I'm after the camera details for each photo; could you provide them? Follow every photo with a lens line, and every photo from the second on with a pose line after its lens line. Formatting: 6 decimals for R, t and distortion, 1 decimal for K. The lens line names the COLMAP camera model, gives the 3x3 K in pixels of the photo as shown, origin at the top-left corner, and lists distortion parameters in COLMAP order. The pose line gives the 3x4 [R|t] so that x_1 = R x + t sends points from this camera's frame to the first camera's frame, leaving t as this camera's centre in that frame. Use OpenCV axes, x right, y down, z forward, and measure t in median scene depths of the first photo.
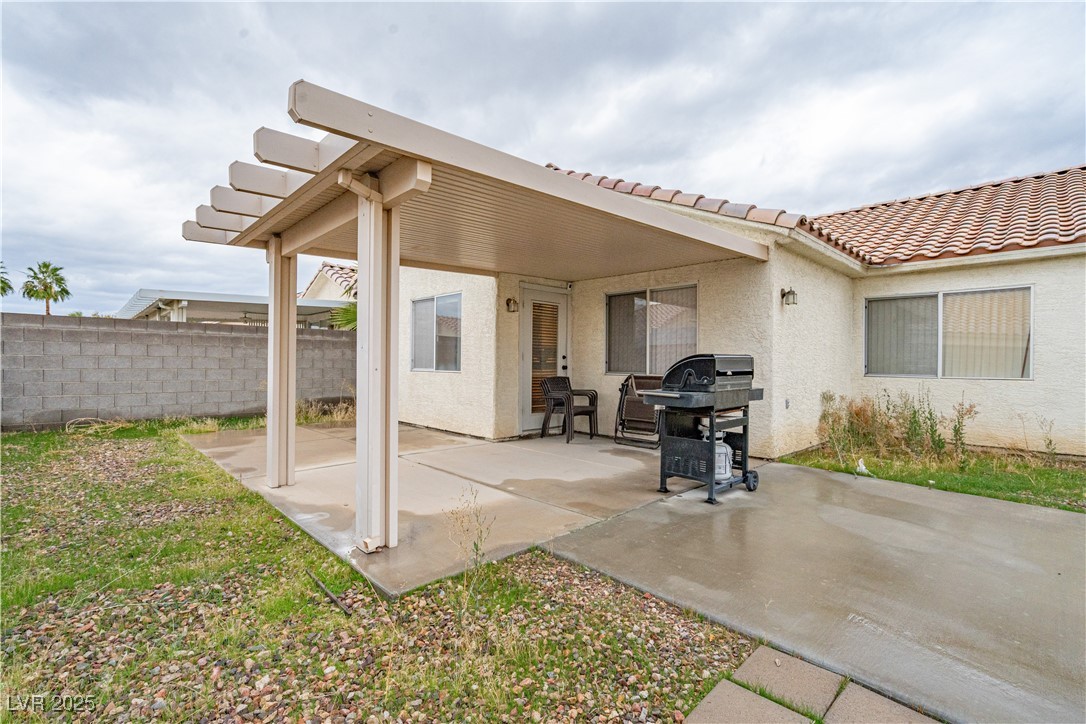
lens RADIAL K [[492.6, 0, 541.8], [0, 492.6, 362.3], [0, 0, 1]] dist [0.000207, -0.000024]
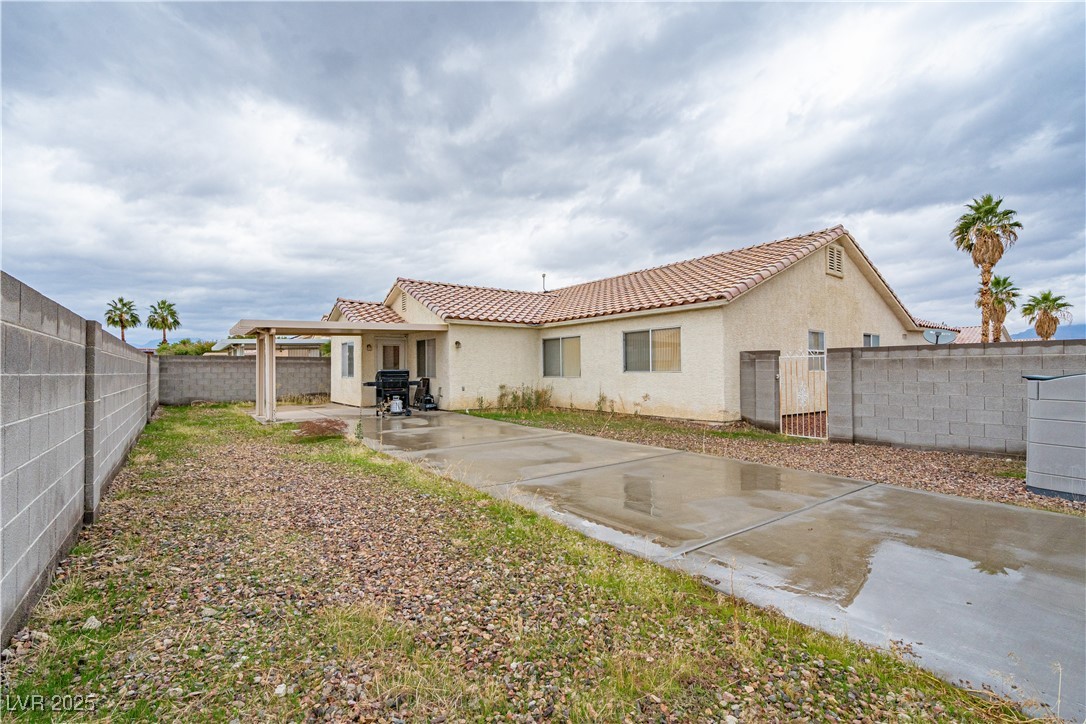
lens RADIAL K [[492.6, 0, 541.8], [0, 492.6, 362.3], [0, 0, 1]] dist [0.000207, -0.000024]
pose [[0.992041, -0.017818, -0.124646, 0.851232], [0.015301, 0.999660, -0.021125, 0.009357], [0.124980, 0.019049, 0.991976, -0.970066]]
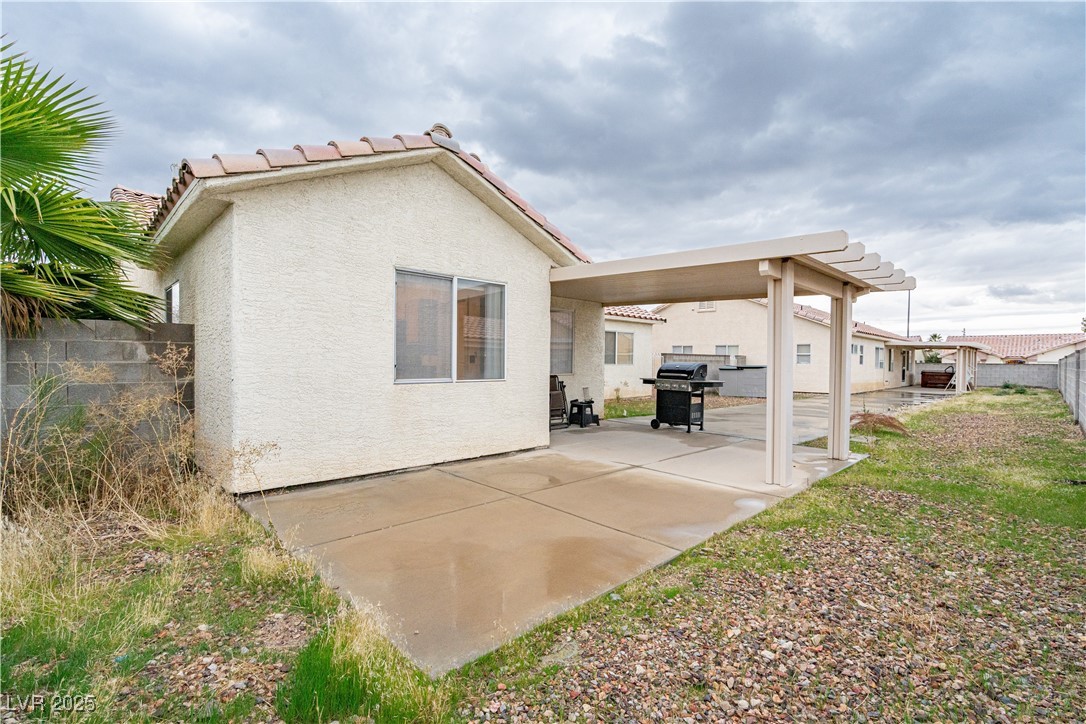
lens RADIAL K [[492.6, 0, 541.8], [0, 492.6, 362.3], [0, 0, 1]] dist [0.000207, -0.000024]
pose [[-0.003394, -0.013976, 0.999897, -0.925367], [-0.010901, 0.999843, 0.013939, -0.020946], [-0.999935, -0.010853, -0.003546, 0.868330]]
